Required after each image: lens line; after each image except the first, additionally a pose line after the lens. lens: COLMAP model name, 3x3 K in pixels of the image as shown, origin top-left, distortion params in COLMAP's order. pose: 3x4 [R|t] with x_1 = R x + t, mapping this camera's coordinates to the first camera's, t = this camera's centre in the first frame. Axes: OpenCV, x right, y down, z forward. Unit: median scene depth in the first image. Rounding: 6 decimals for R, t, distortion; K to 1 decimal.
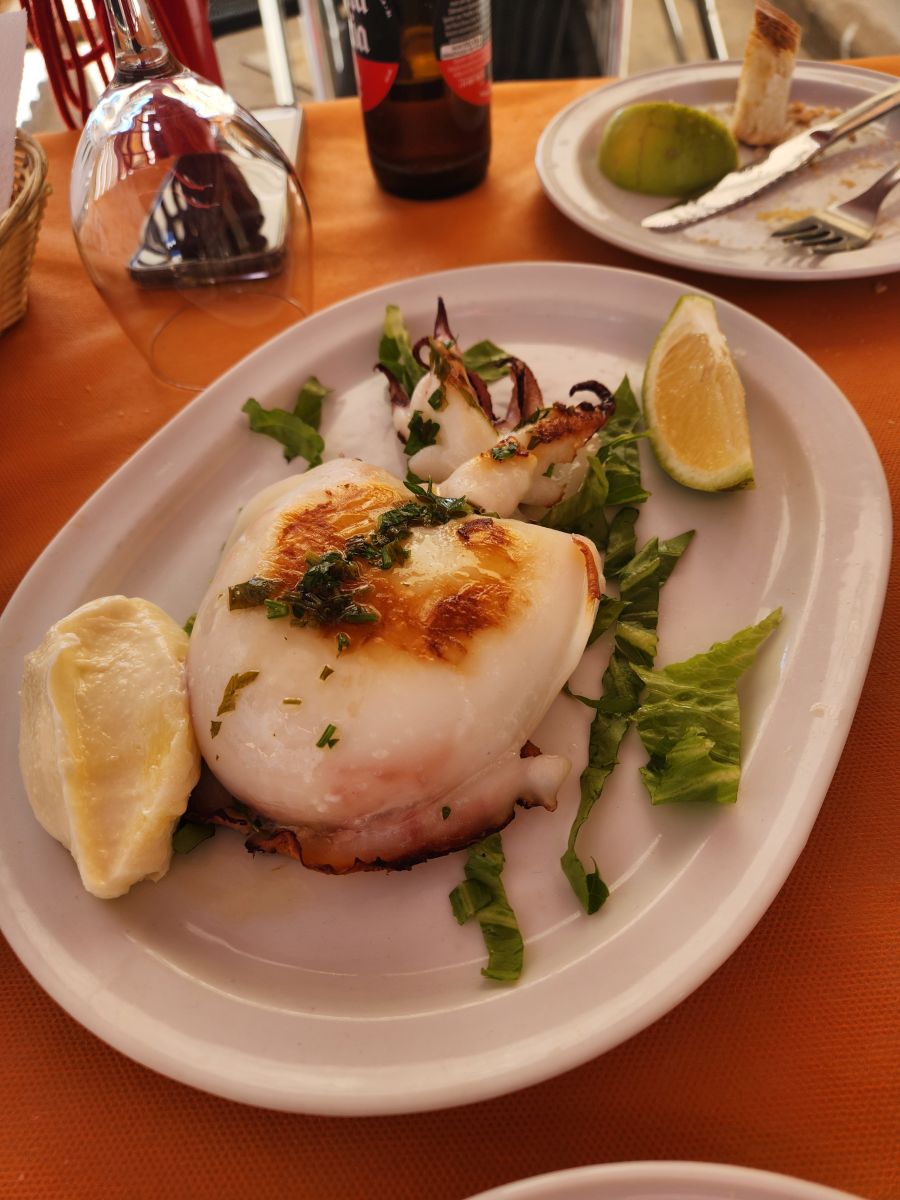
lens RADIAL K [[904.4, 0, 450.0], [0, 904.4, 600.0], [0, 0, 1]] dist [-0.002884, -0.003918]
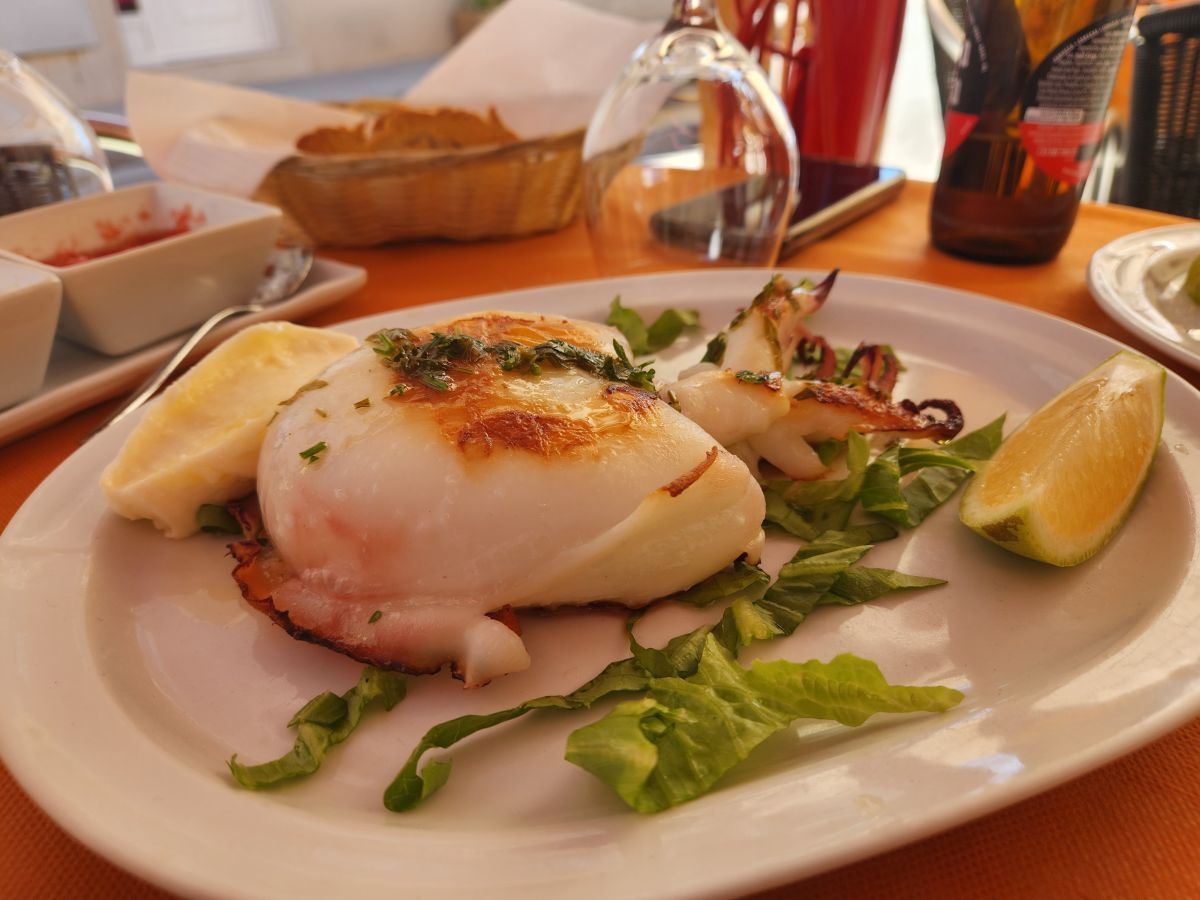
lens RADIAL K [[904.4, 0, 600.0], [0, 904.4, 450.0], [0, 0, 1]] dist [-0.002884, -0.003918]
pose [[0.733894, 0.380569, -0.562643, 0.547118], [-0.546340, 0.822903, -0.156021, 0.122881], [0.403624, 0.421897, 0.811844, 0.336805]]
